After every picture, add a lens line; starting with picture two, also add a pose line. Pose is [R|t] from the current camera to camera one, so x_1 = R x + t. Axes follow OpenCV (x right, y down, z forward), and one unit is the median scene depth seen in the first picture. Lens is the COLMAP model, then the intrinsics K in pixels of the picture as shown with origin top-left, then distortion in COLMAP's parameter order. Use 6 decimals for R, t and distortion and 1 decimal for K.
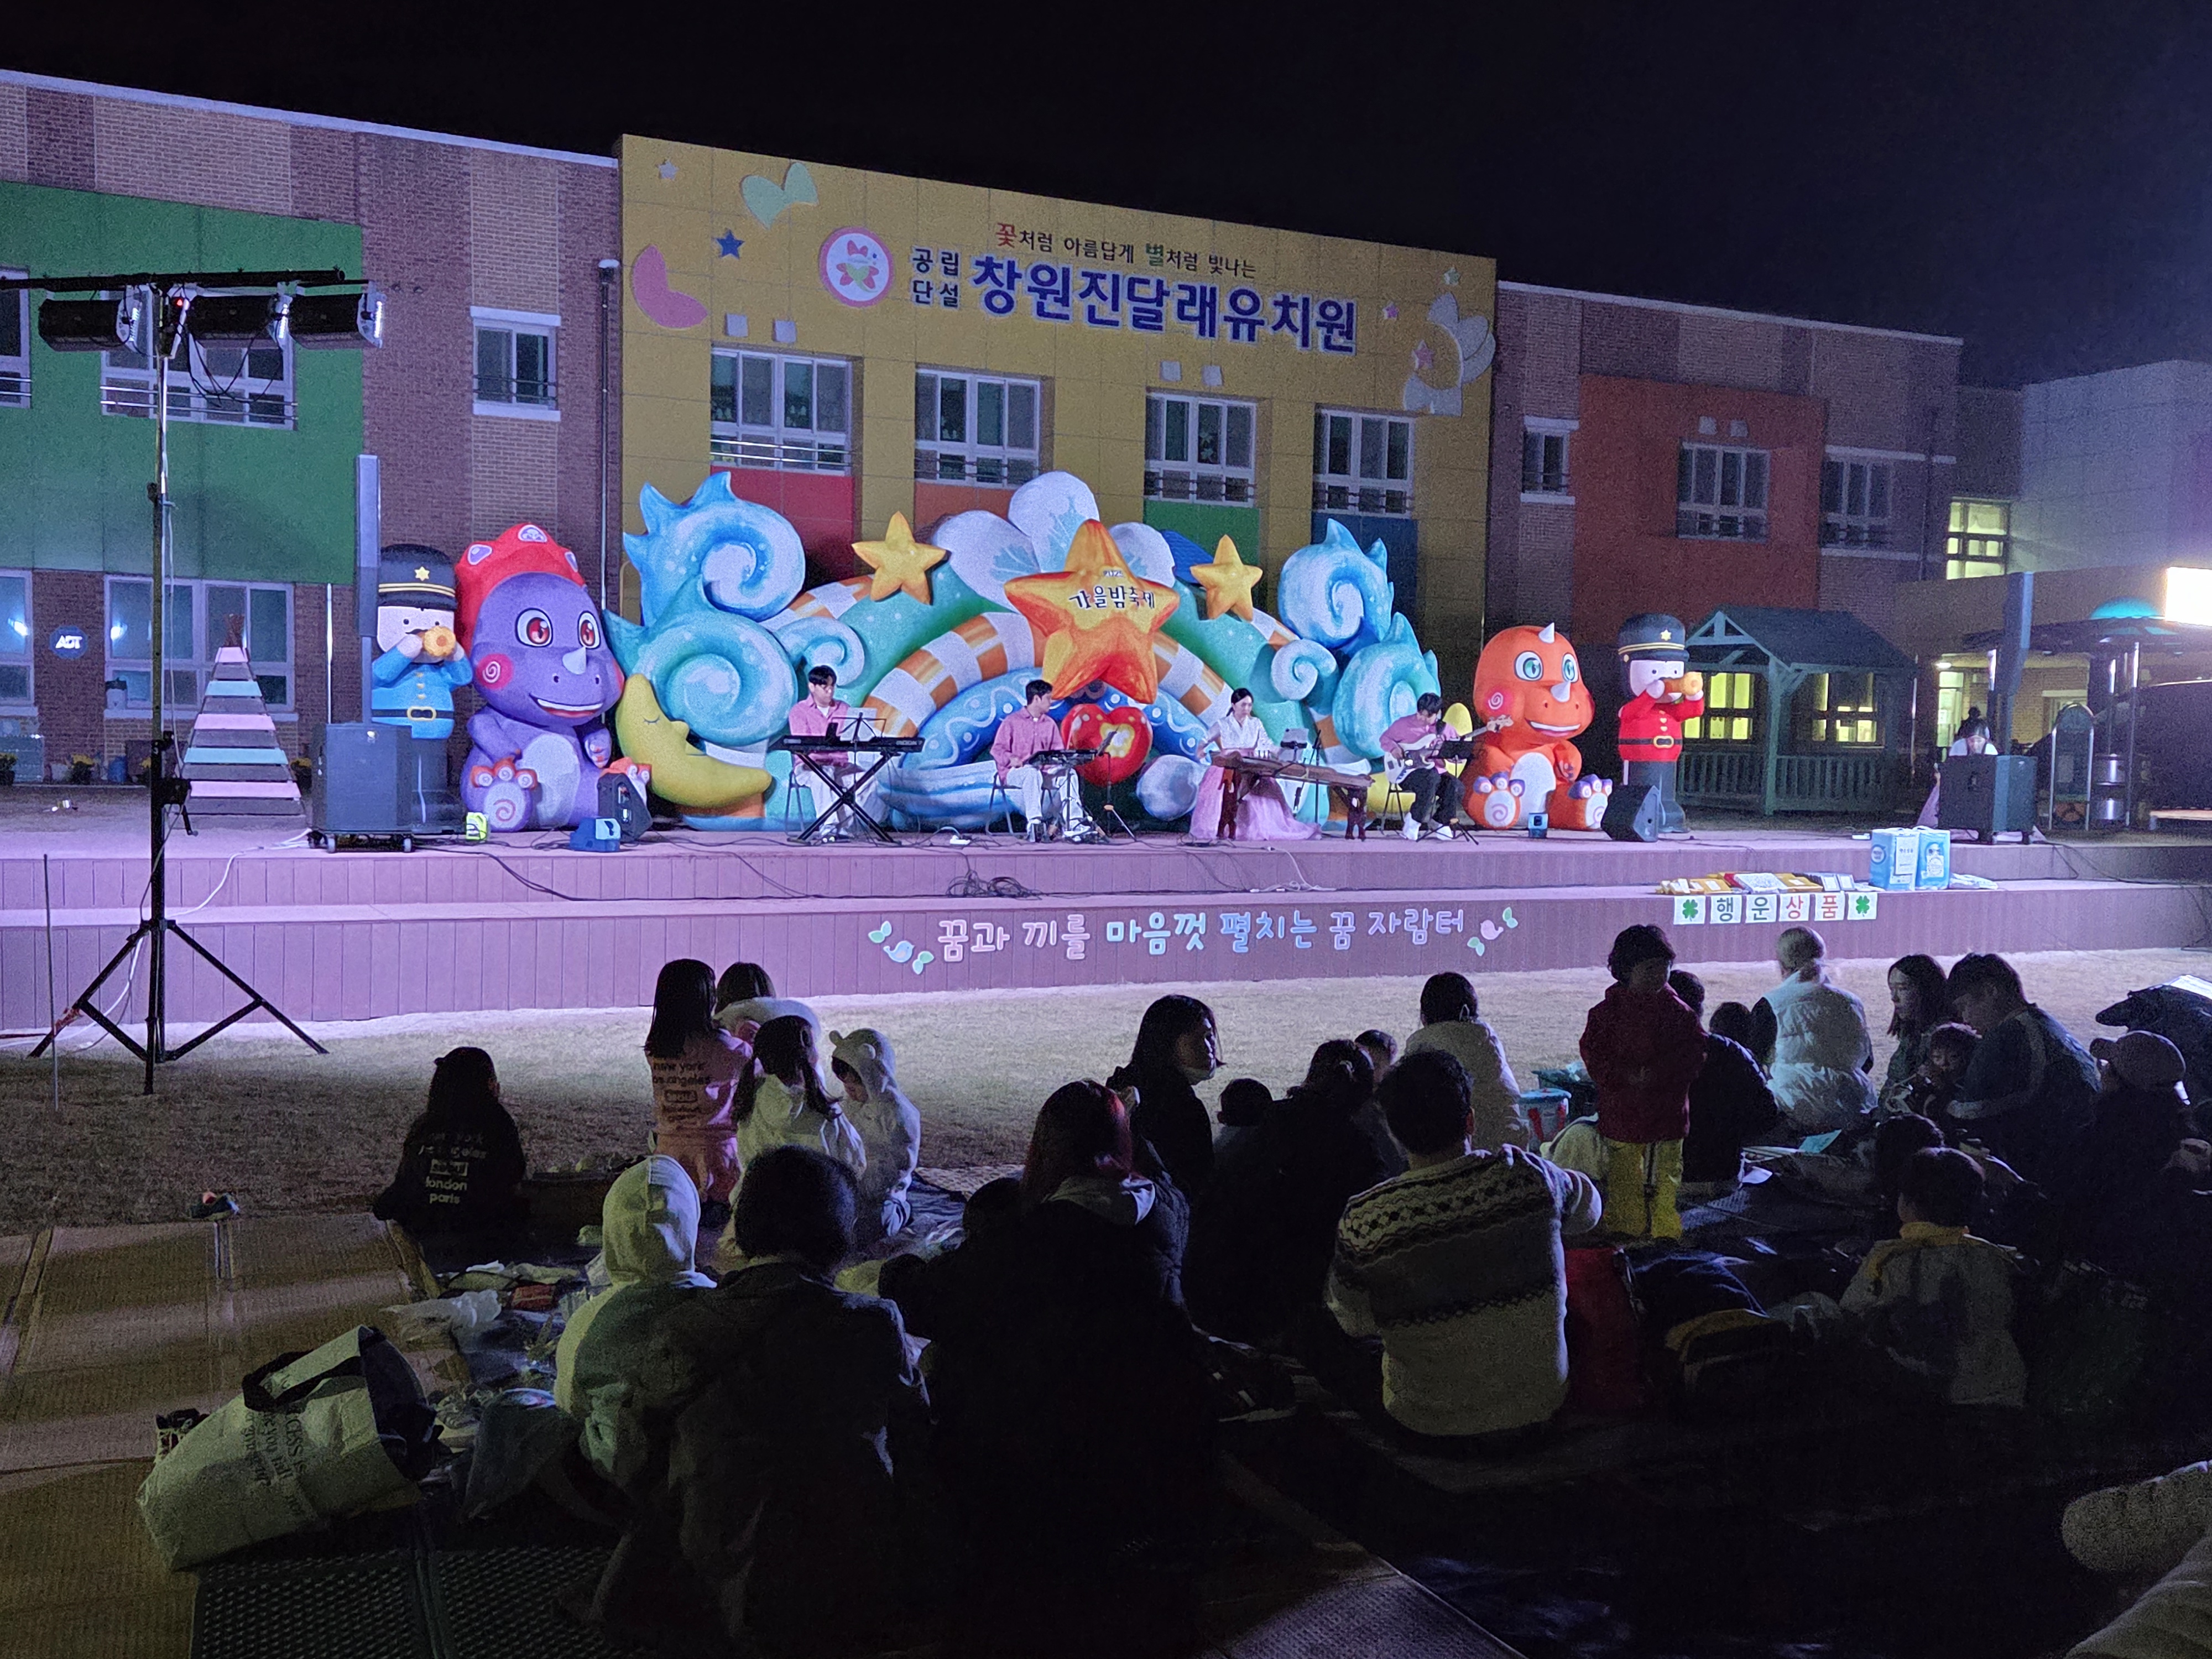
lens RADIAL K [[2148.3, 0, 1113.0], [0, 2148.3, 836.6], [0, 0, 1]] dist [0.093689, -0.076907]
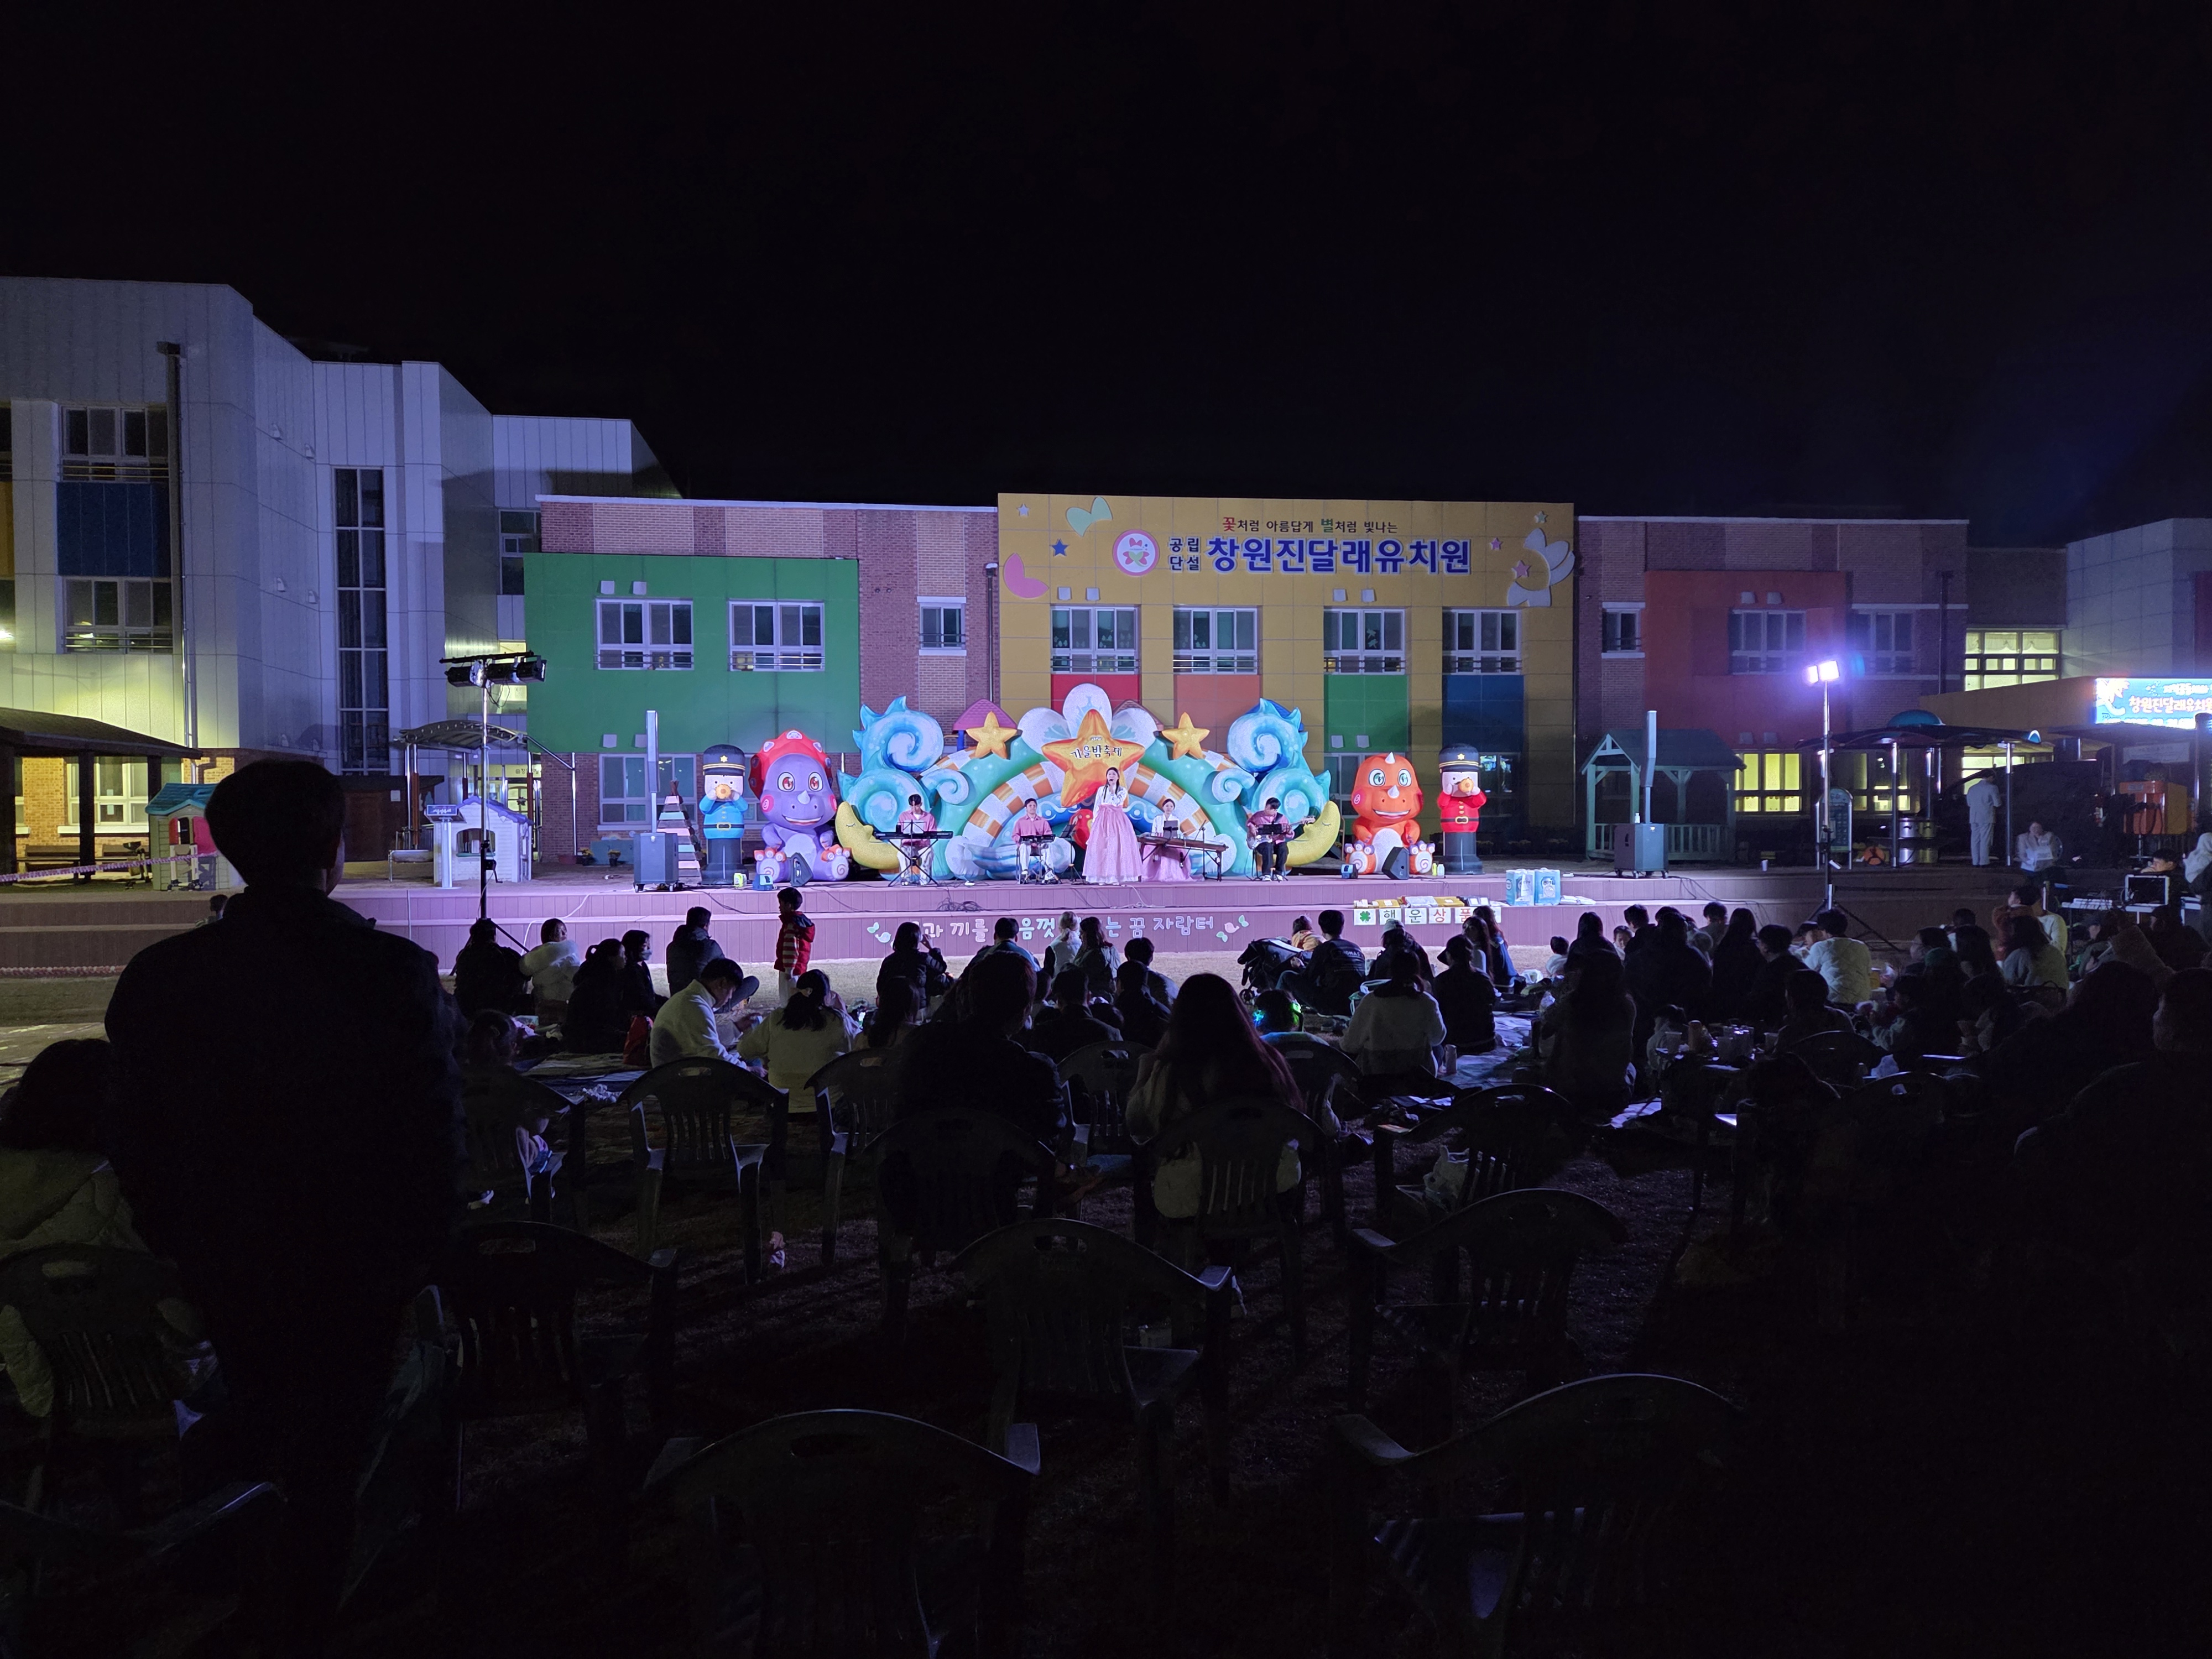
lens RADIAL K [[1490.0, 0, 1118.8], [0, 1490.0, 826.6], [0, 0, 1]] dist [0.114114, -0.112736]
pose [[0.949215, -0.026667, -0.313495, 0.233657], [0.012858, 0.998857, -0.046035, 0.007032], [0.314364, 0.039666, 0.948473, -0.116073]]
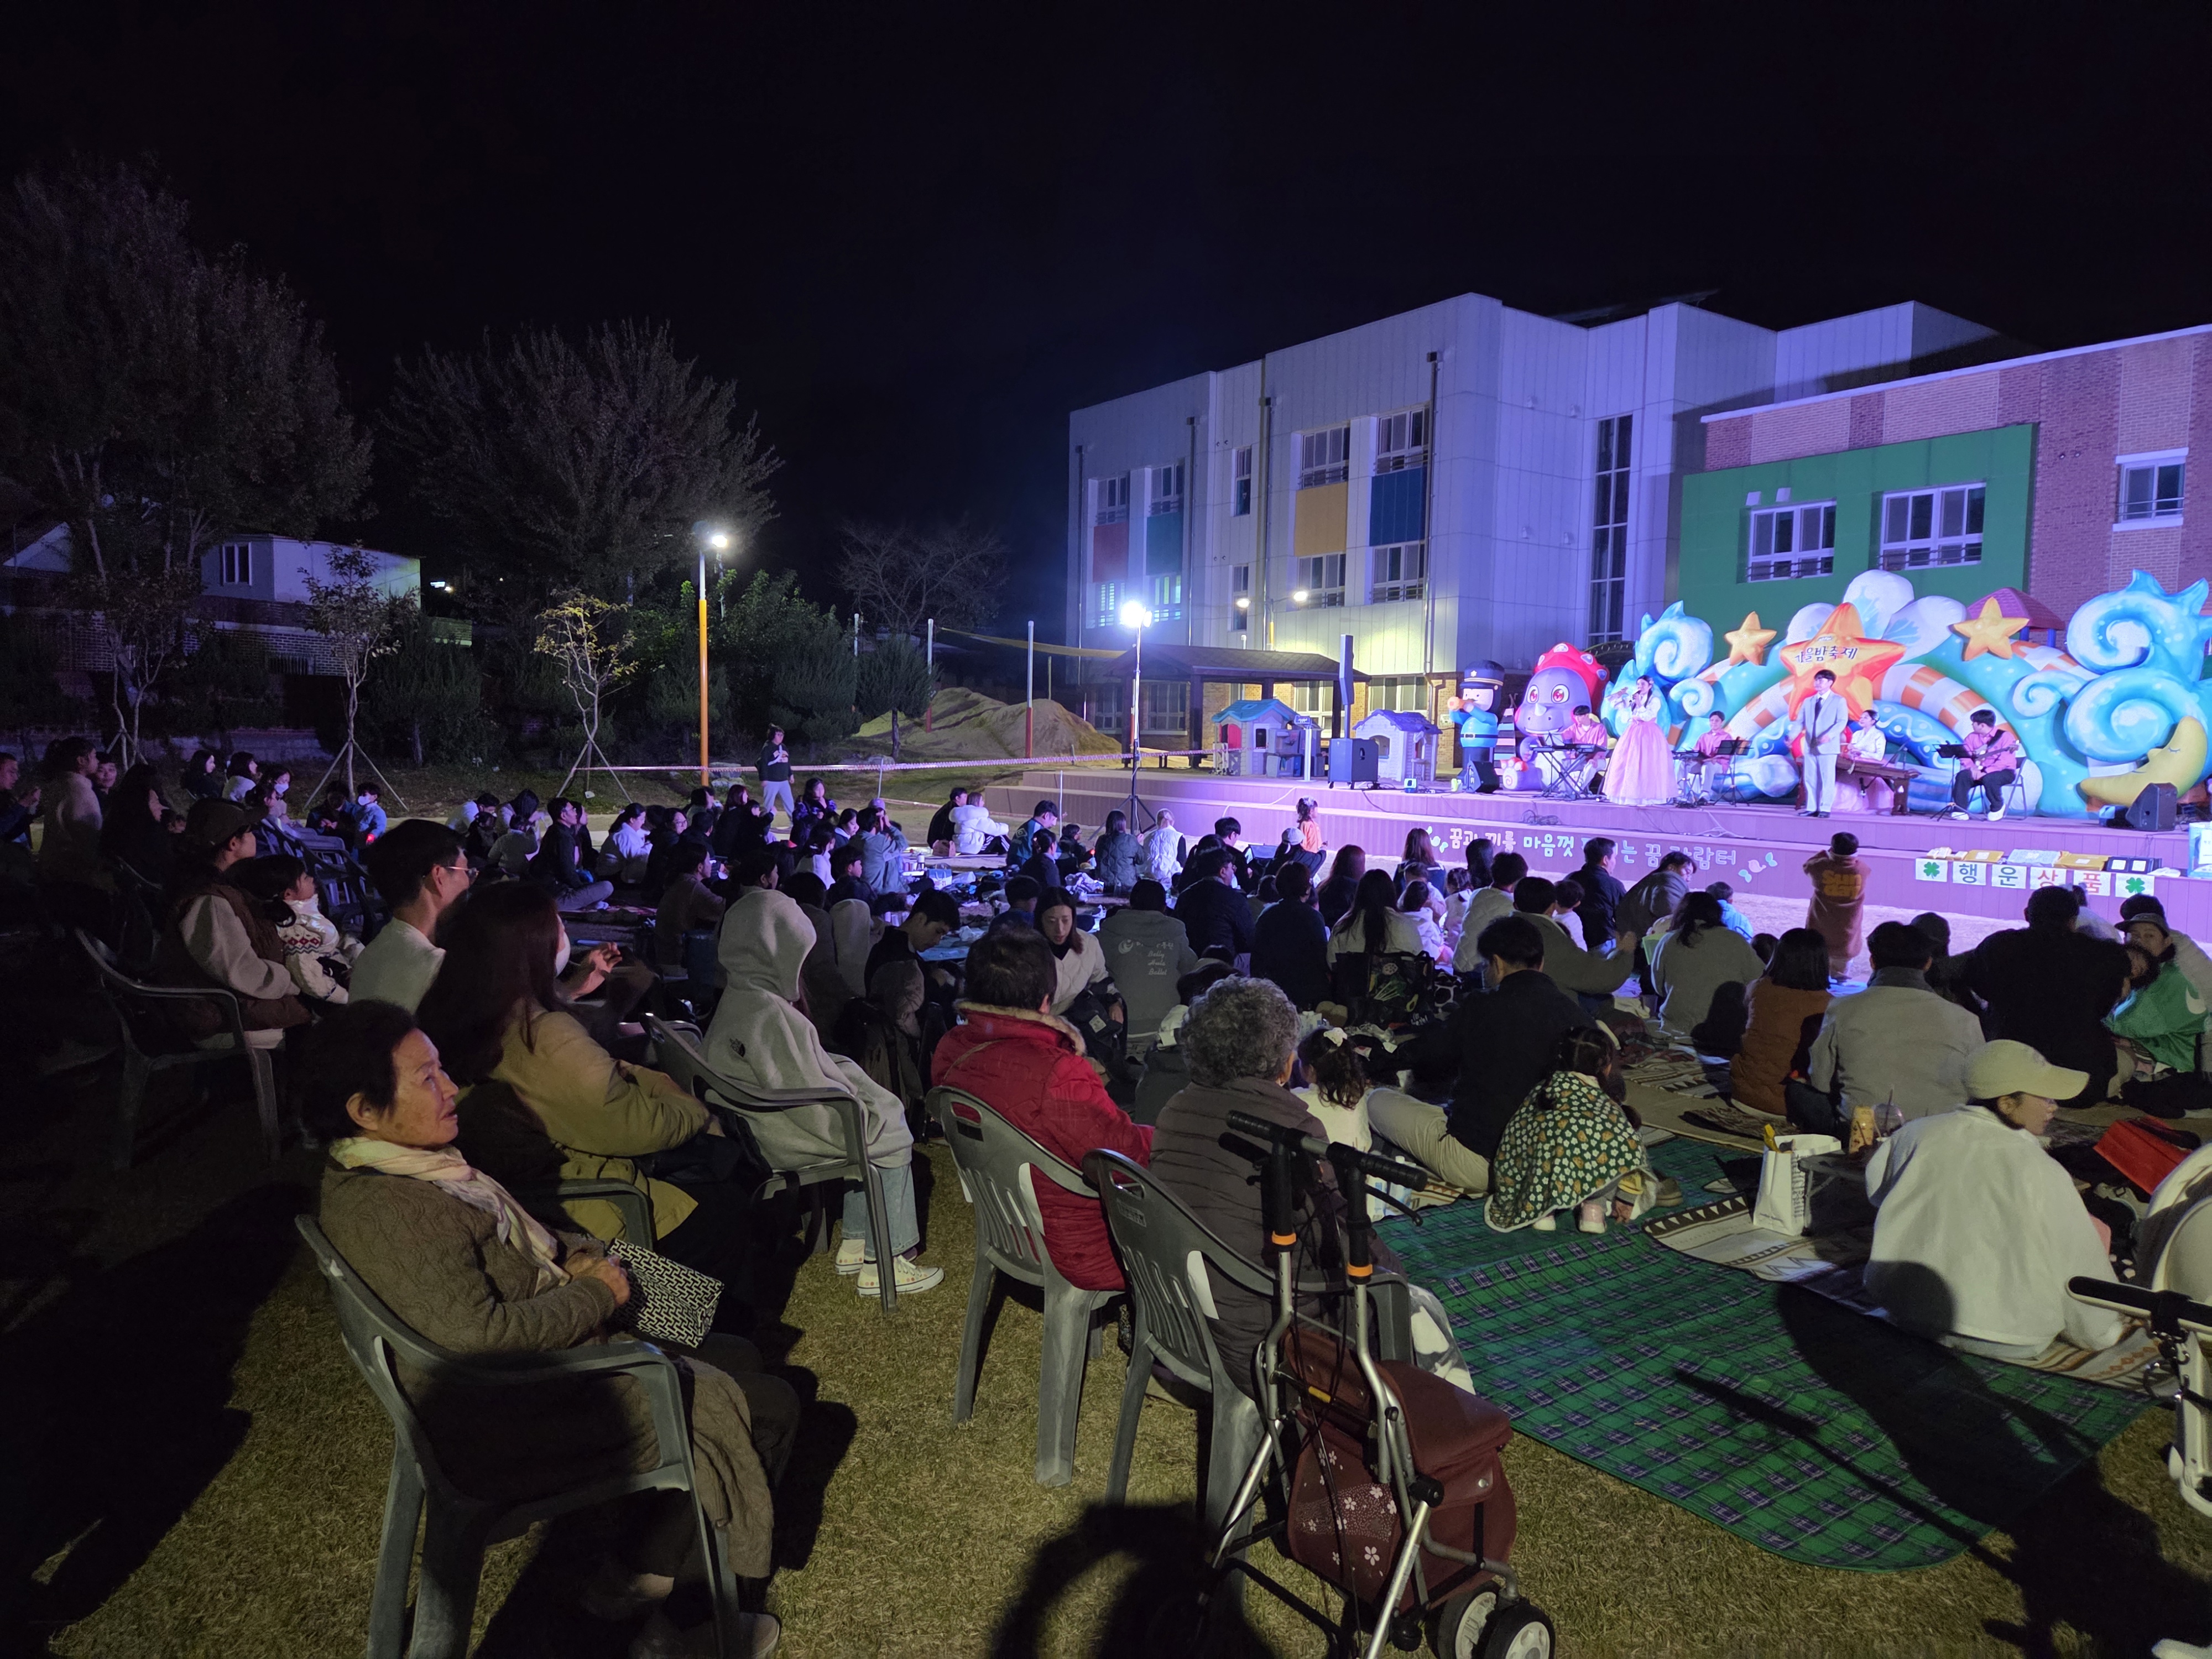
lens RADIAL K [[1490.0, 0, 1118.8], [0, 1490.0, 826.6], [0, 0, 1]] dist [0.114114, -0.112736]
pose [[0.172891, 0.044532, -0.983934, 0.552947], [-0.058662, 0.997670, 0.034846, 0.002210], [0.983192, 0.051695, 0.175100, 0.177250]]
